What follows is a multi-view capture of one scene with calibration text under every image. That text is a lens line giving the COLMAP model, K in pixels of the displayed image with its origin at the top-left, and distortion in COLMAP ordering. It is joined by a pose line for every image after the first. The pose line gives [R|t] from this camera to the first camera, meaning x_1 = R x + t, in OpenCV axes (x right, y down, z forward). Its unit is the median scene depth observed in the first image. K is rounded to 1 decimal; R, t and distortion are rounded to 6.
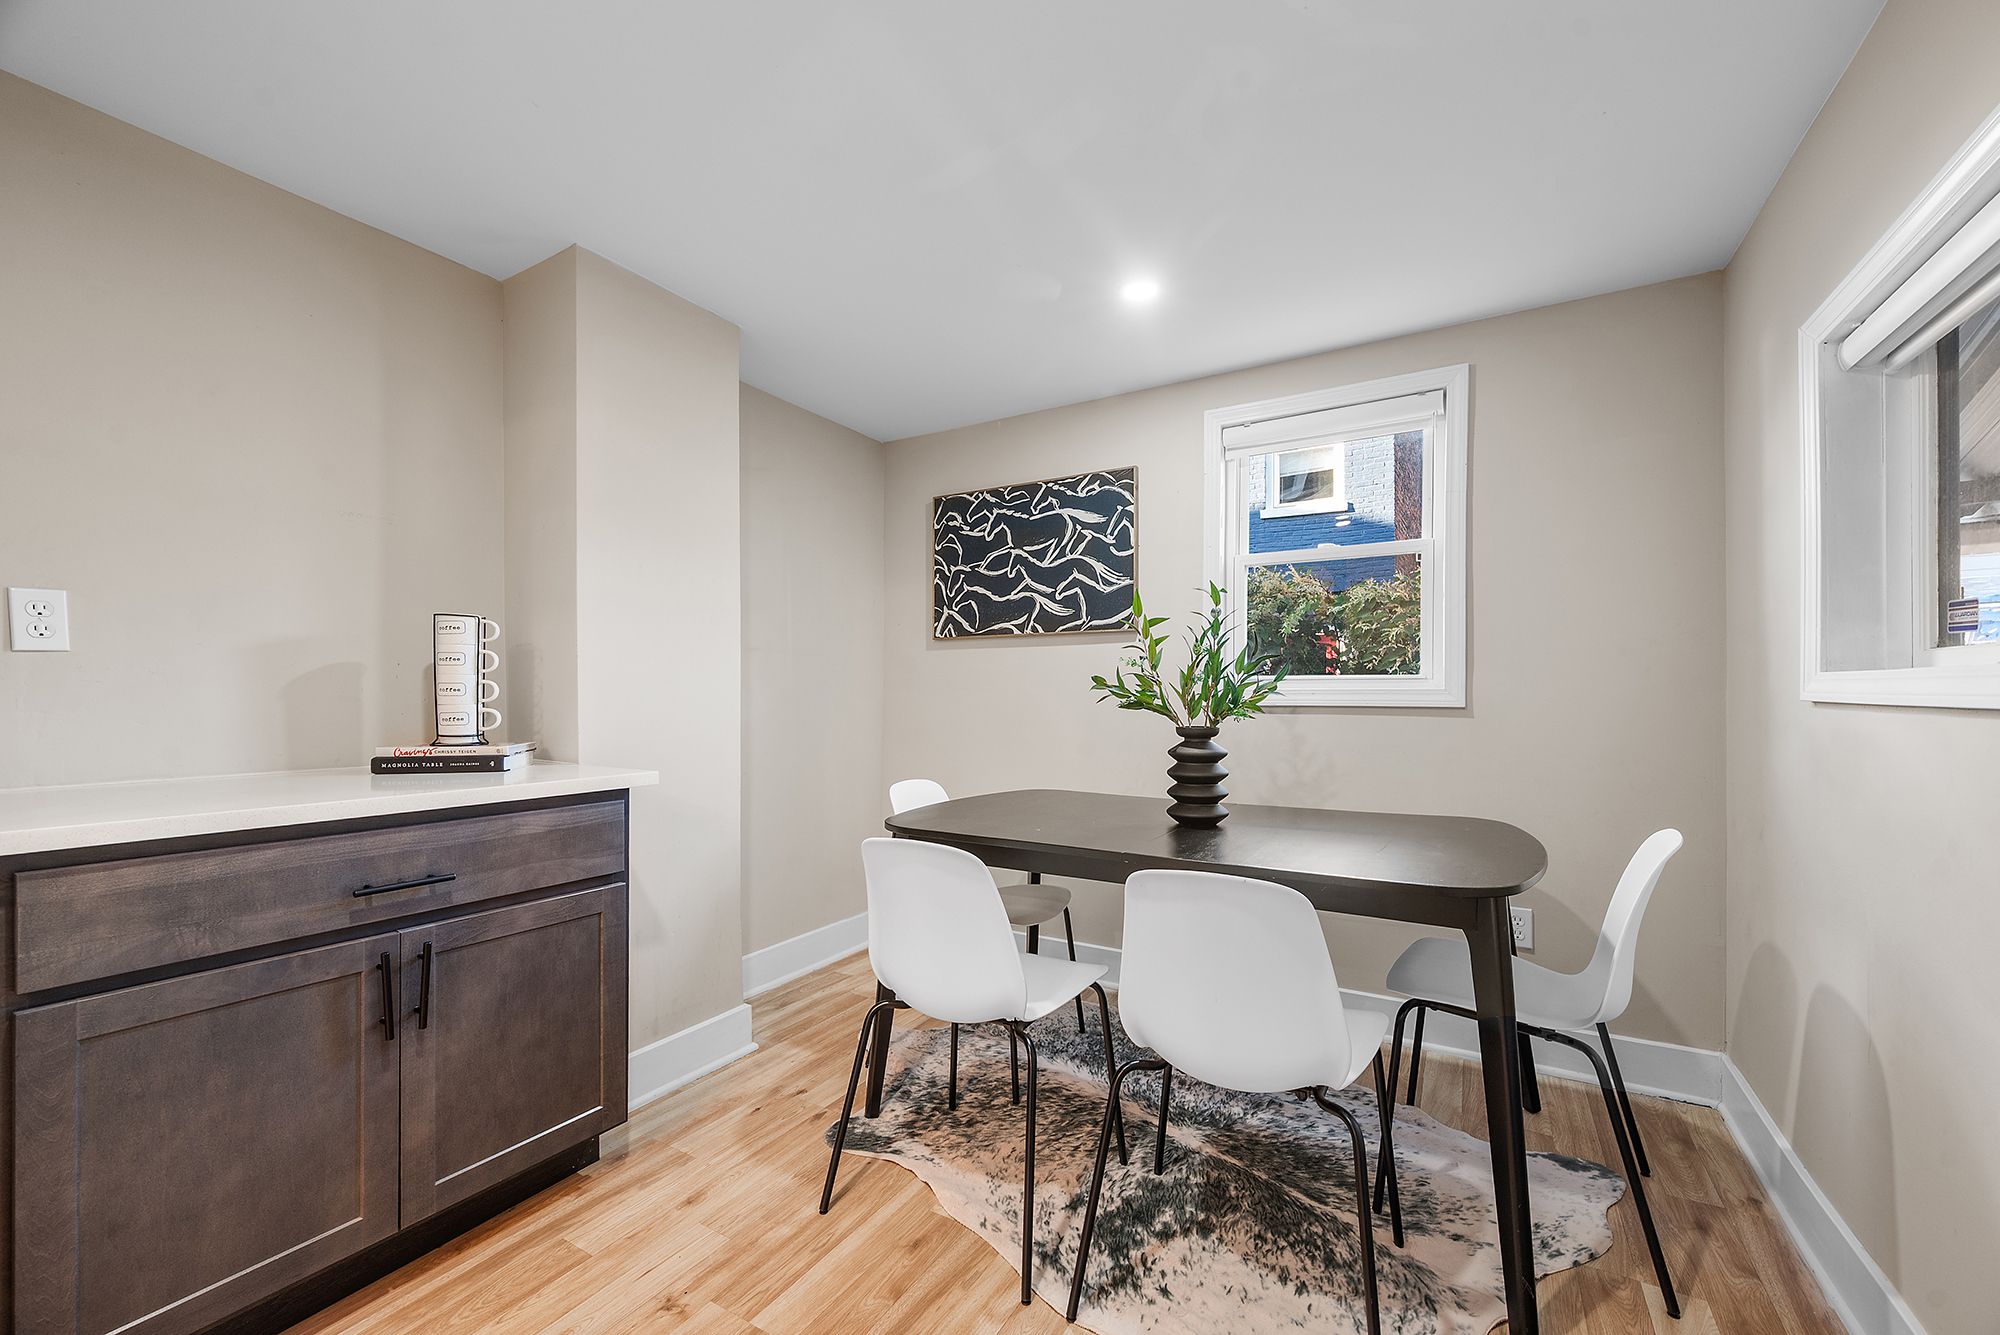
lens RADIAL K [[799.8, 0, 1002.3], [0, 799.8, 701.9], [0, 0, 1]] dist [-0.000550, -0.000111]
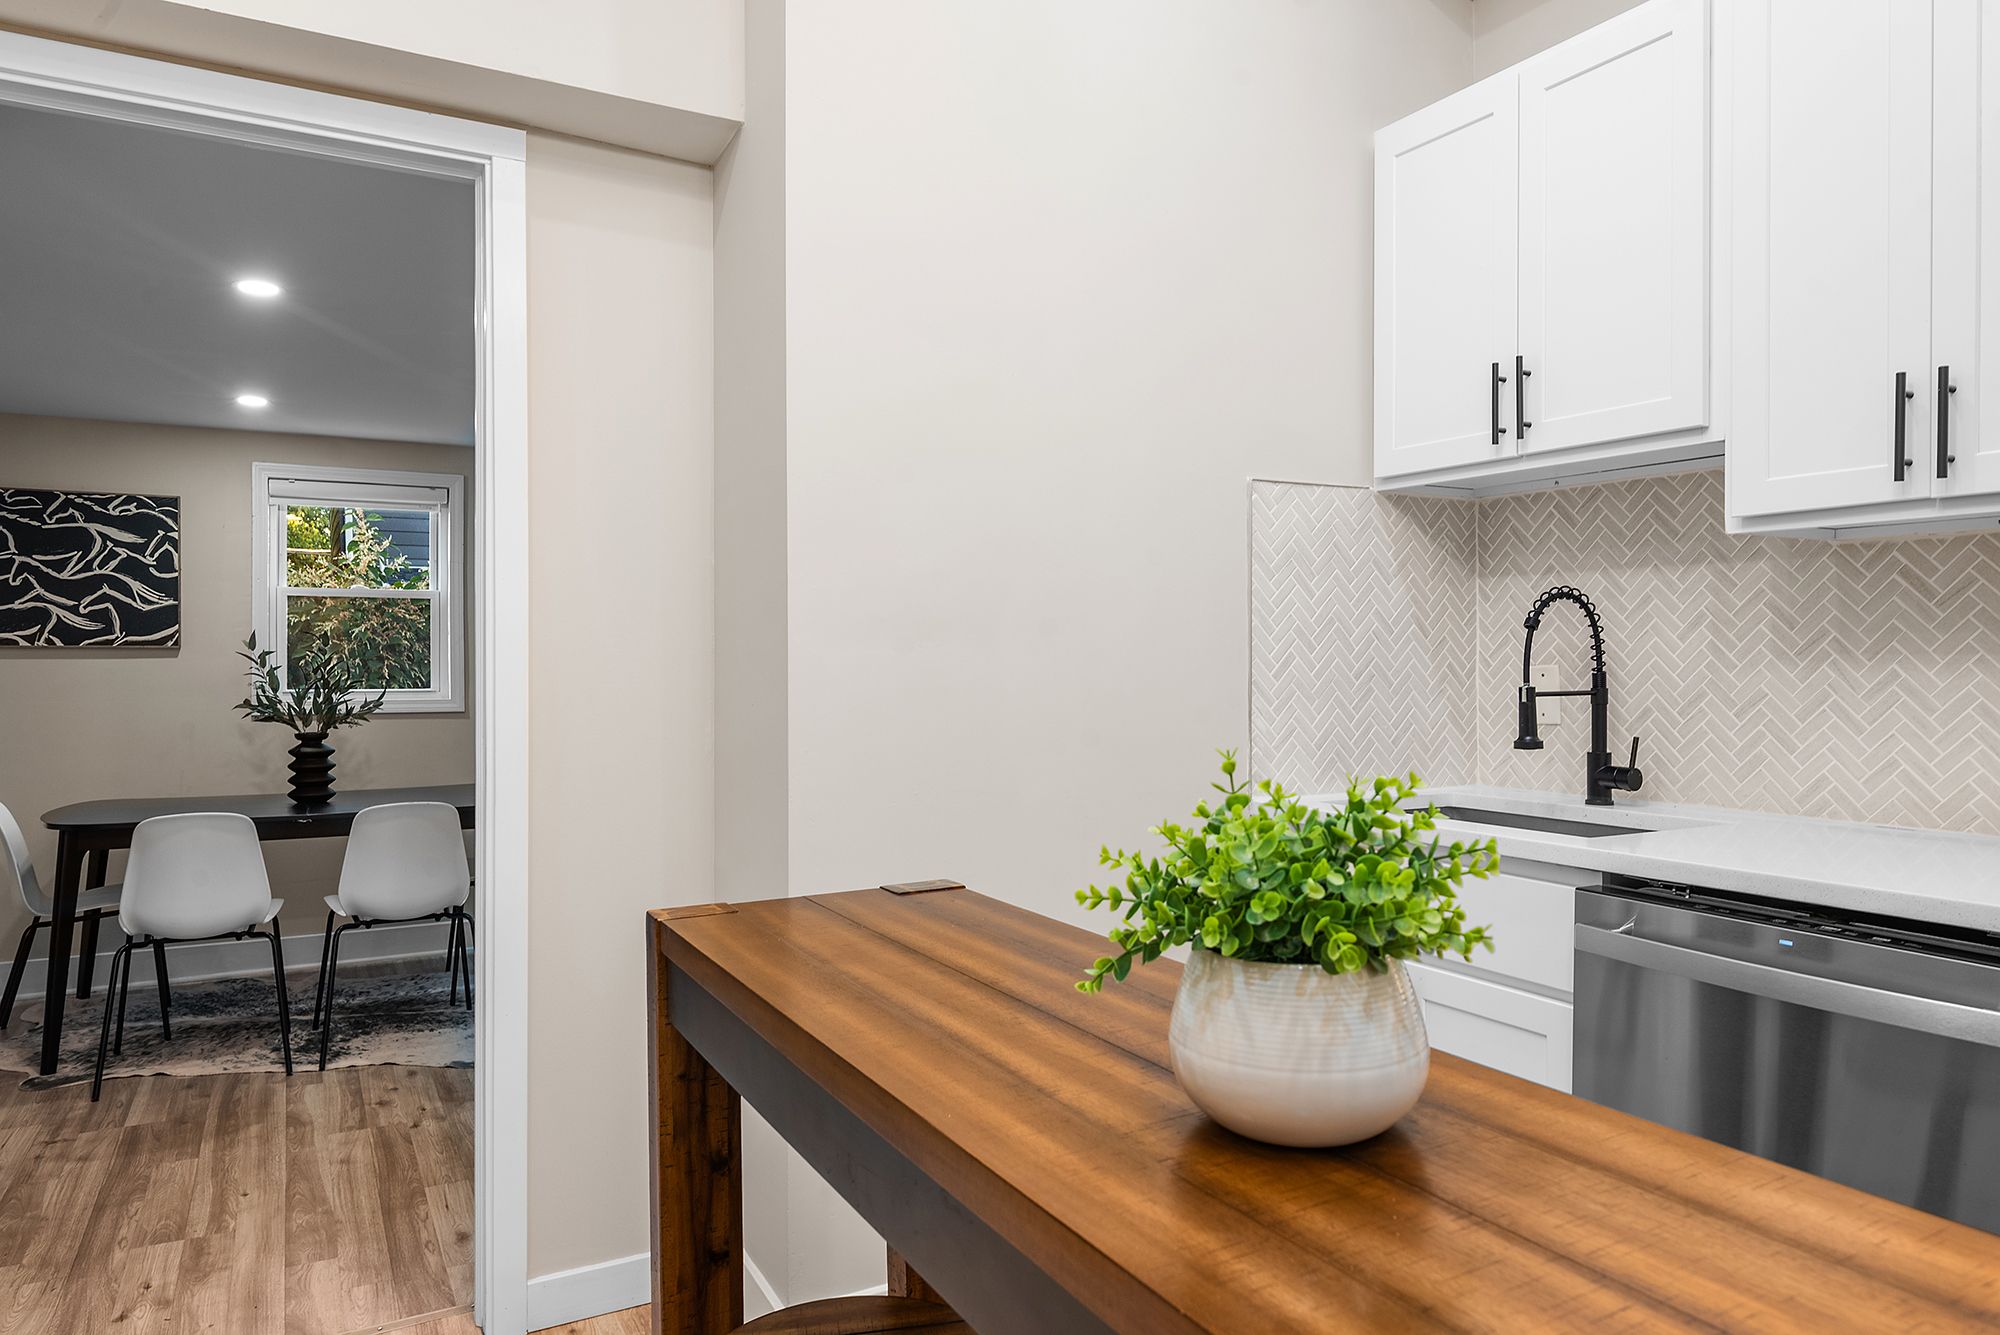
lens RADIAL K [[1283.9, 0, 1000.0], [0, 1283.9, 667.5], [0, 0, 1]] dist [-0.000542, -0.000948]
pose [[0.506059, -0.001550, 0.862498, -0.747871], [0.011974, 0.999915, -0.005228, -0.038980], [-0.862416, 0.012974, 0.506034, -0.812437]]
